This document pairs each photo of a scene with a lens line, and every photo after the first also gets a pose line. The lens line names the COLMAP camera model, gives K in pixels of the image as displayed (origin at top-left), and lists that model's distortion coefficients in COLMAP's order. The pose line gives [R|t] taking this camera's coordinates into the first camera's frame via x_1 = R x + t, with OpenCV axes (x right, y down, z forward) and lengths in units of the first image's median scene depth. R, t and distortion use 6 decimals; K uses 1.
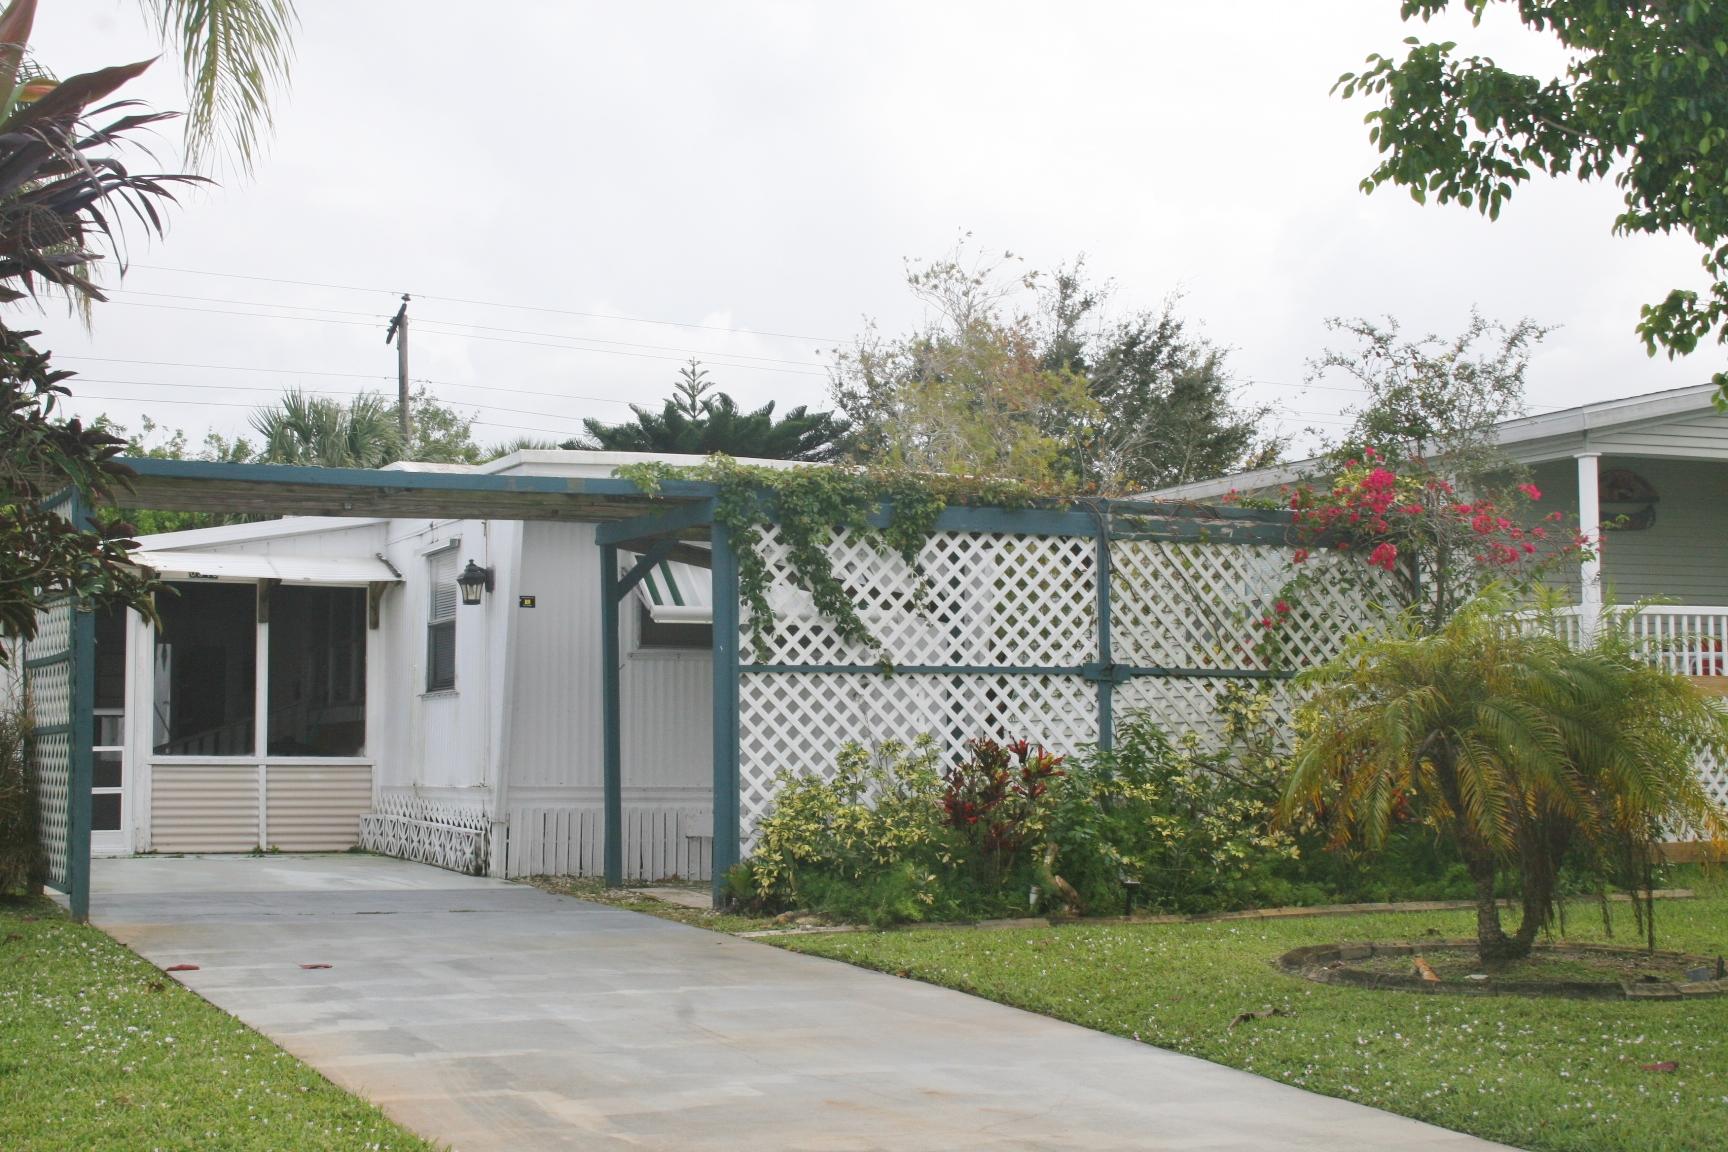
lens RADIAL K [[2693.6, 0, 864.0], [0, 2693.6, 678.9], [0, 0, 1]] dist [0.006496, -0.072035]
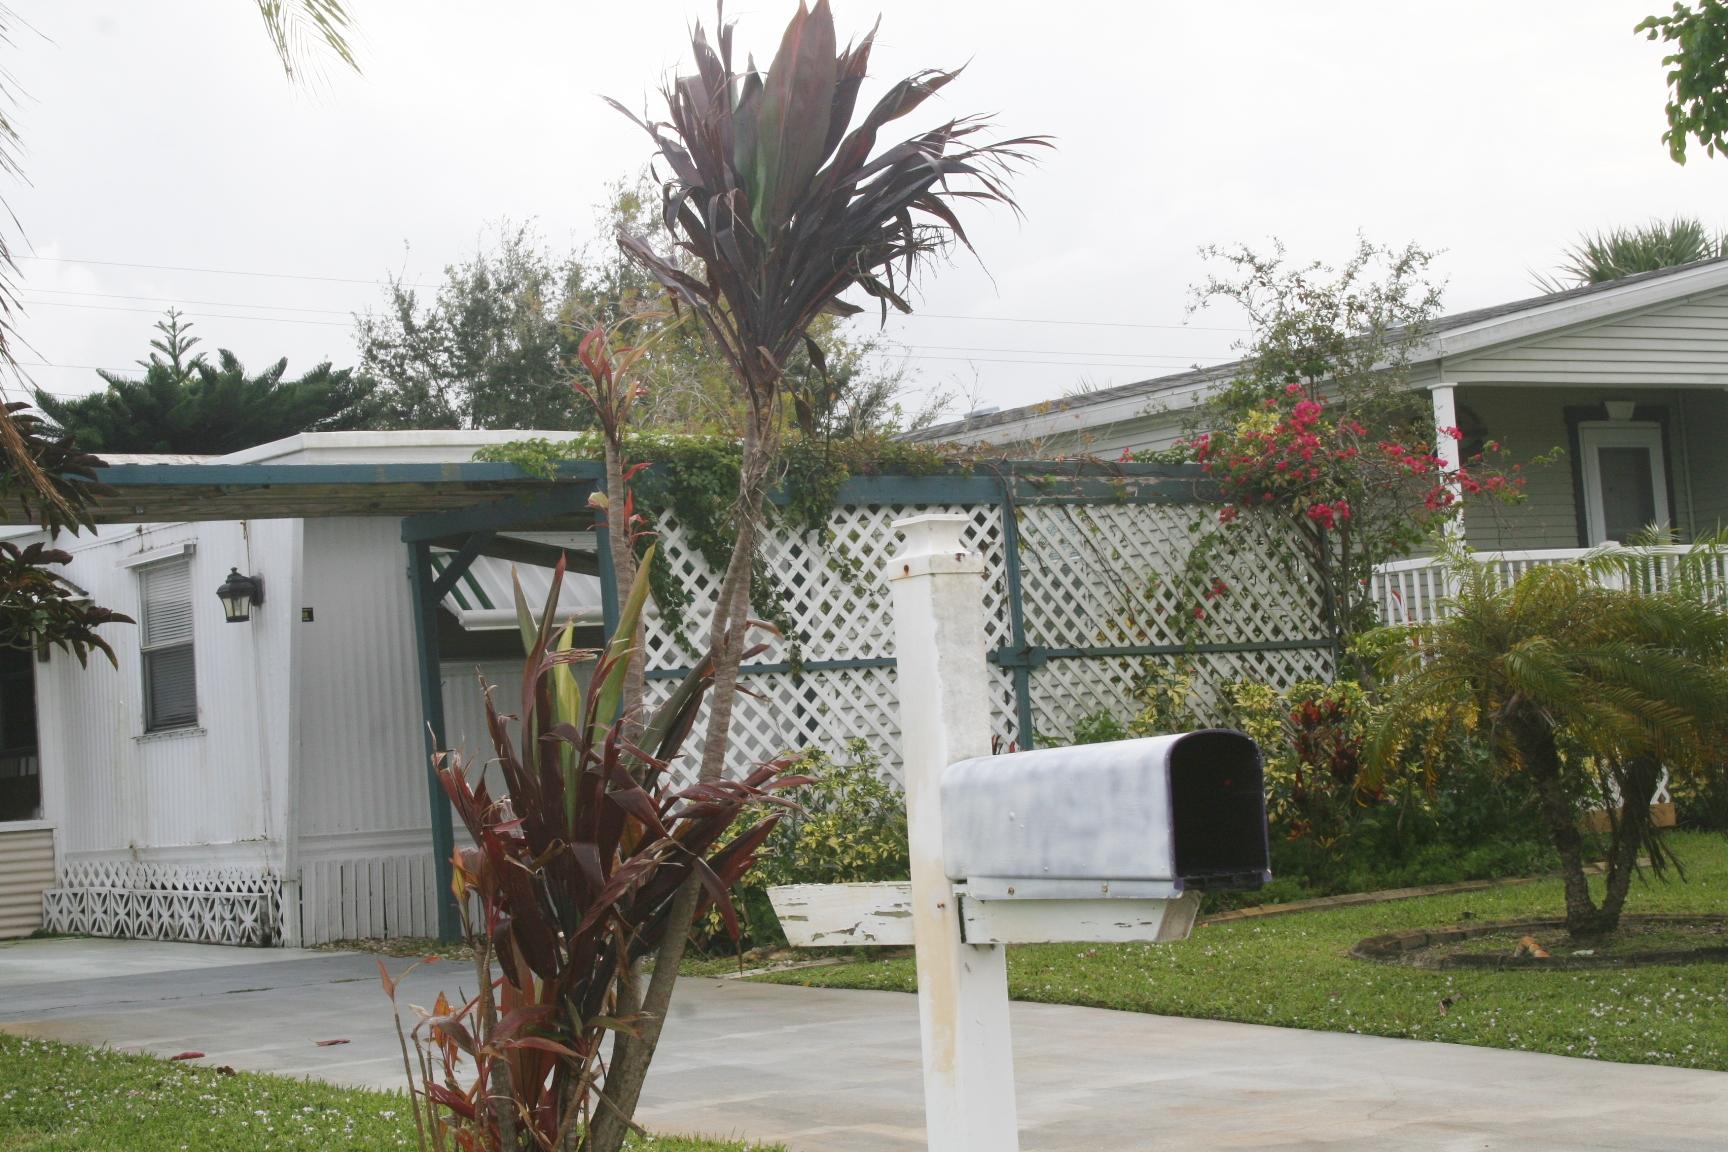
lens RADIAL K [[3479.6, 0, 864.0], [0, 3479.6, 576.0], [0, 0, 1]] dist [0.015017, 0.018556]
pose [[0.974895, -0.053196, 0.216216, -0.200093], [0.060287, 0.997834, -0.026331, -0.001862], [-0.214347, 0.038705, 0.975990, -0.096857]]
